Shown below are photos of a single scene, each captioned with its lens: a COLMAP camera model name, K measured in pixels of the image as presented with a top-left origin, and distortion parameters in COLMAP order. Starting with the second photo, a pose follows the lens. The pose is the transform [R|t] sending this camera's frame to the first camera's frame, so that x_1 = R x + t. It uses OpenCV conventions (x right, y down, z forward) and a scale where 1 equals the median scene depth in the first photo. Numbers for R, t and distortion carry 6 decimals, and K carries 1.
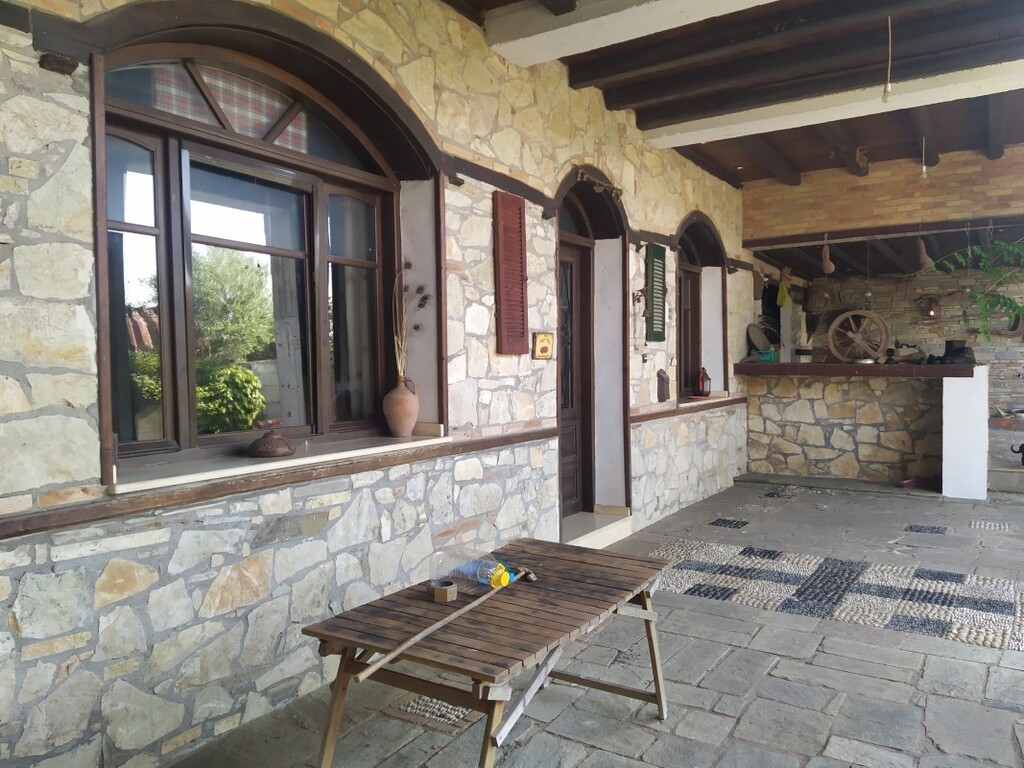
lens RADIAL K [[779.4, 0, 516.9], [0, 779.4, 382.1], [0, 0, 1]] dist [0.063712, -0.041034]
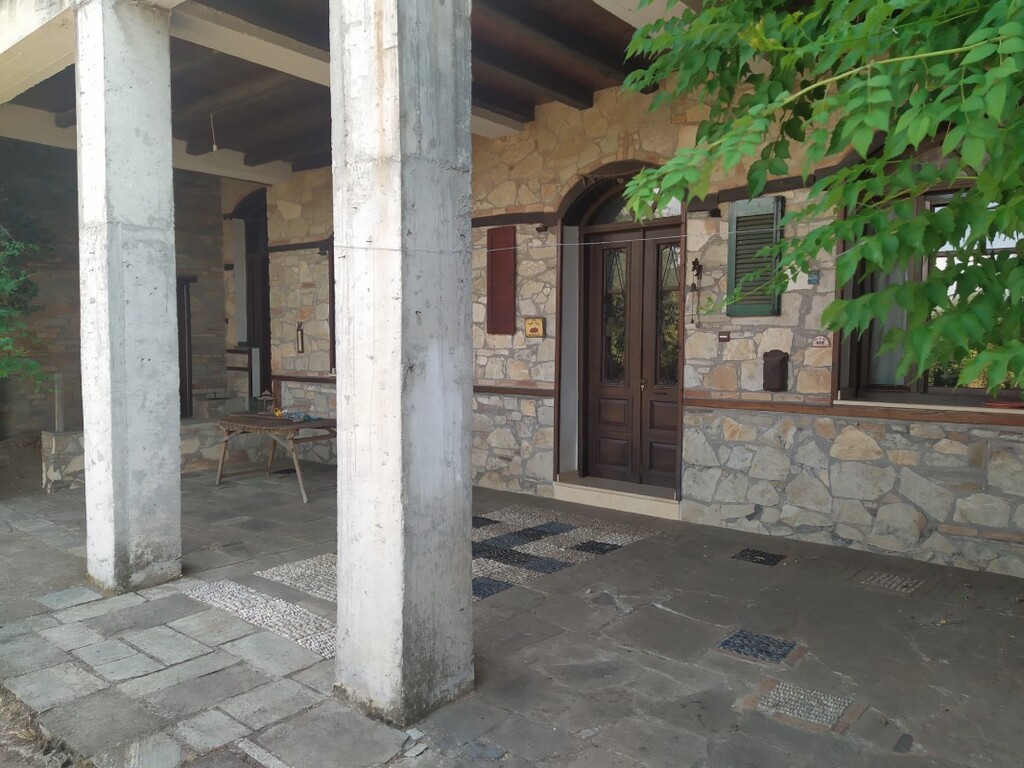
lens RADIAL K [[779.4, 0, 513.4], [0, 779.4, 381.9], [0, 0, 1]] dist [0.063712, -0.041034]
pose [[-0.133678, 0.068566, -0.988650, 1.925015], [-0.024669, 0.997064, 0.072485, -0.068581], [0.990718, 0.034078, -0.131594, 1.588430]]
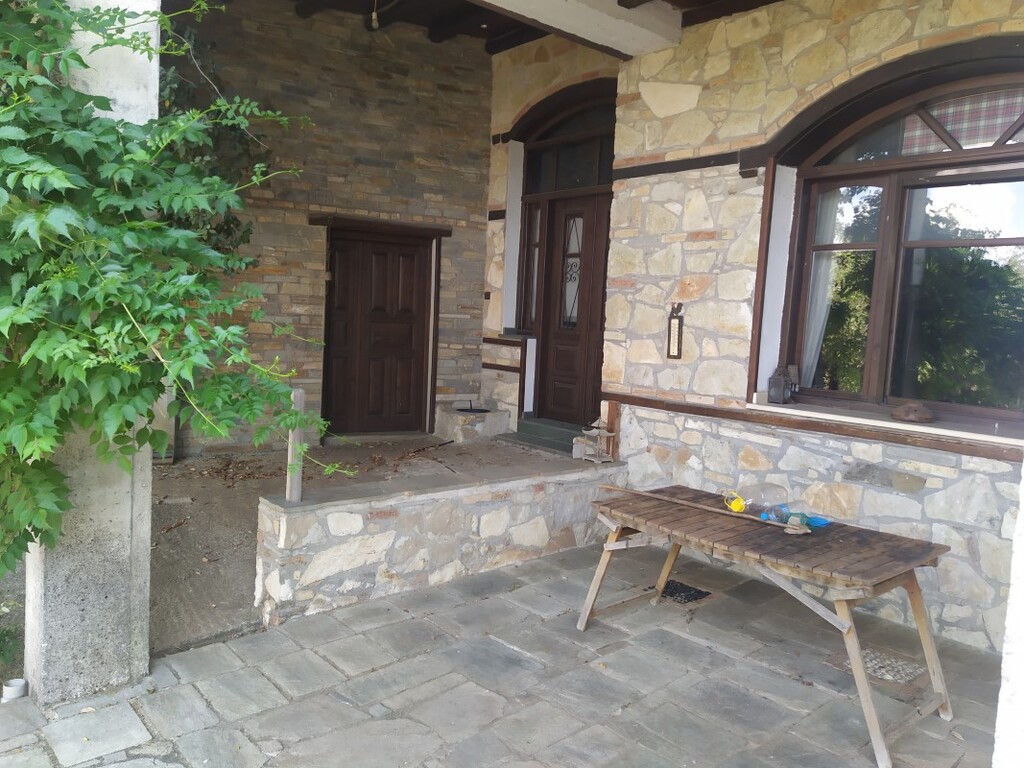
lens RADIAL K [[779.4, 0, 516.2], [0, 779.4, 386.4], [0, 0, 1]] dist [0.063712, -0.041034]
pose [[-0.295870, 0.082653, -0.951646, 0.946067], [-0.068413, 0.991858, 0.107415, -0.043901], [0.952775, 0.096886, -0.287807, 0.722307]]
